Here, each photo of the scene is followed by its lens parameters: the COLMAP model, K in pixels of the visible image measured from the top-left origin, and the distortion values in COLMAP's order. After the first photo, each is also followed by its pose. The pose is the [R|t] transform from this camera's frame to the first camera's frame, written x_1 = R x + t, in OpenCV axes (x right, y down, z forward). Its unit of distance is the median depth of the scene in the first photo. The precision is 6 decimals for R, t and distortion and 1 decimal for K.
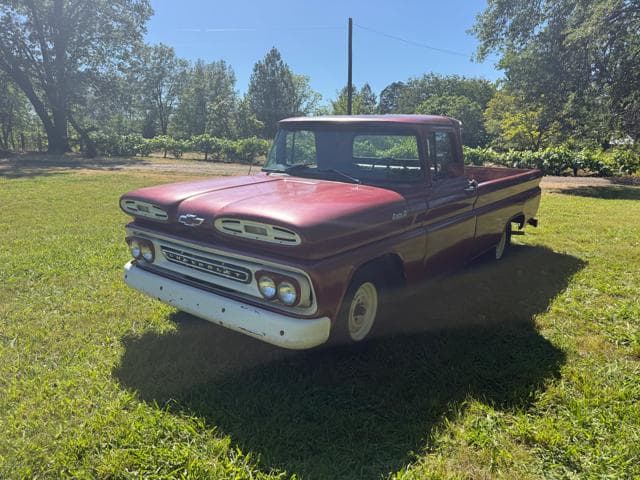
lens RADIAL K [[453.8, 0, 320.0], [0, 453.8, 240.0], [0, 0, 1]] dist [0.005778, -0.004832]
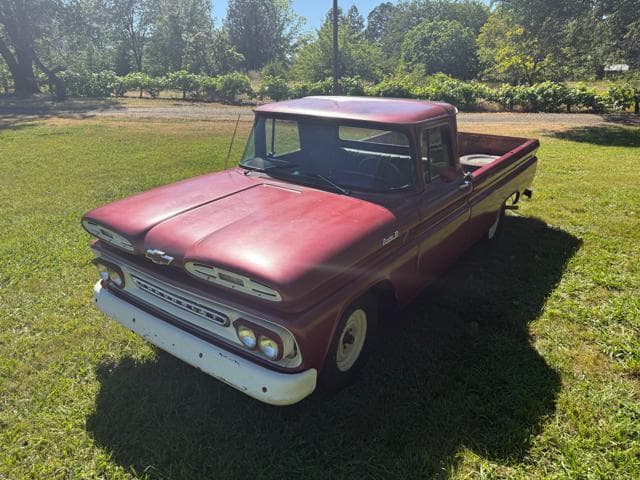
lens RADIAL K [[457.1, 0, 320.4], [0, 457.1, 241.9], [0, 0, 1]] dist [-0.006895, 0.007265]
pose [[0.999398, -0.025021, 0.024035, 0.008037], [0.021260, 0.989107, 0.145657, -0.116845], [-0.027418, -0.145059, 0.989043, 0.058557]]
